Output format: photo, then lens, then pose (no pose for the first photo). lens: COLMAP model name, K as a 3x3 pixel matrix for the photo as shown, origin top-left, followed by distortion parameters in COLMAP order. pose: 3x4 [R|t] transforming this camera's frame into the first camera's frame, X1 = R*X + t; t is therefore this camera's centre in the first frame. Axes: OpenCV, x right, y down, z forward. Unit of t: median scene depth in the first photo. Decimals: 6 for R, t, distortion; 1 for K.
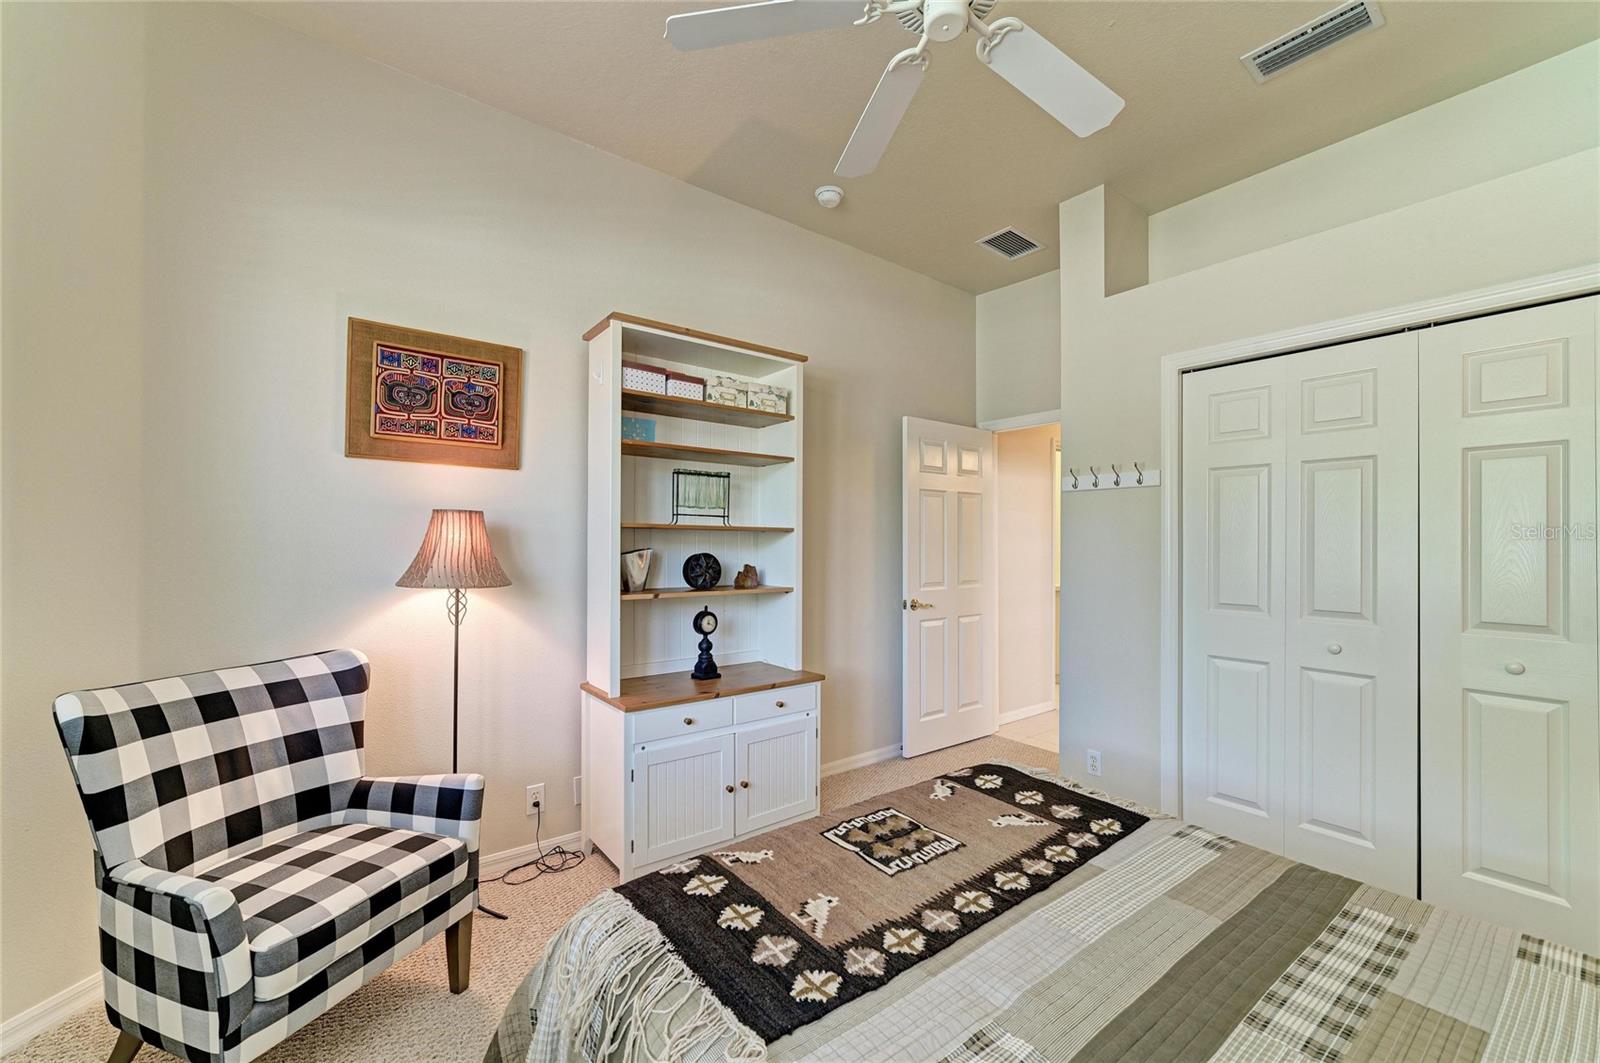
lens RADIAL K [[595.4, 0, 806.7], [0, 595.4, 539.1], [0, 0, 1]] dist [-0.019881, 0.005726]
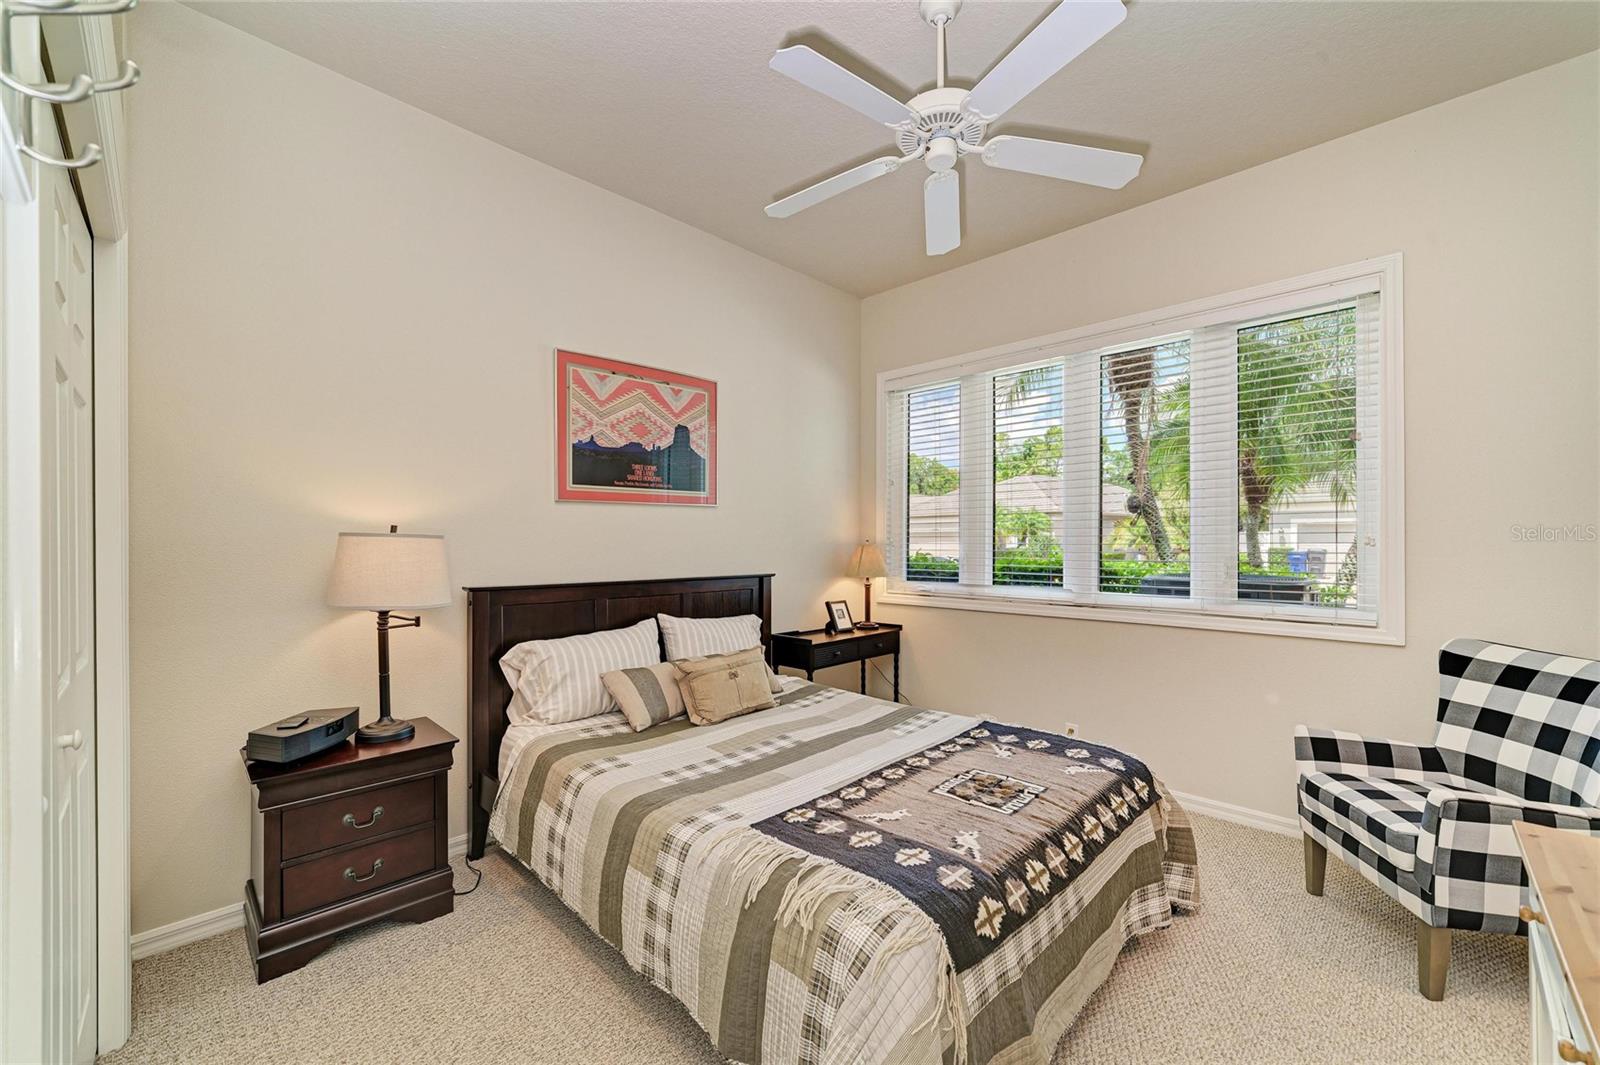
lens RADIAL K [[595.4, 0, 806.7], [0, 595.4, 540.1], [0, 0, 1]] dist [-0.019881, 0.005726]
pose [[-0.990058, -0.004102, -0.140599, 0.699629], [-0.001756, 0.999857, -0.016810, 0.027245], [0.140648, -0.016396, -0.989924, 2.211594]]
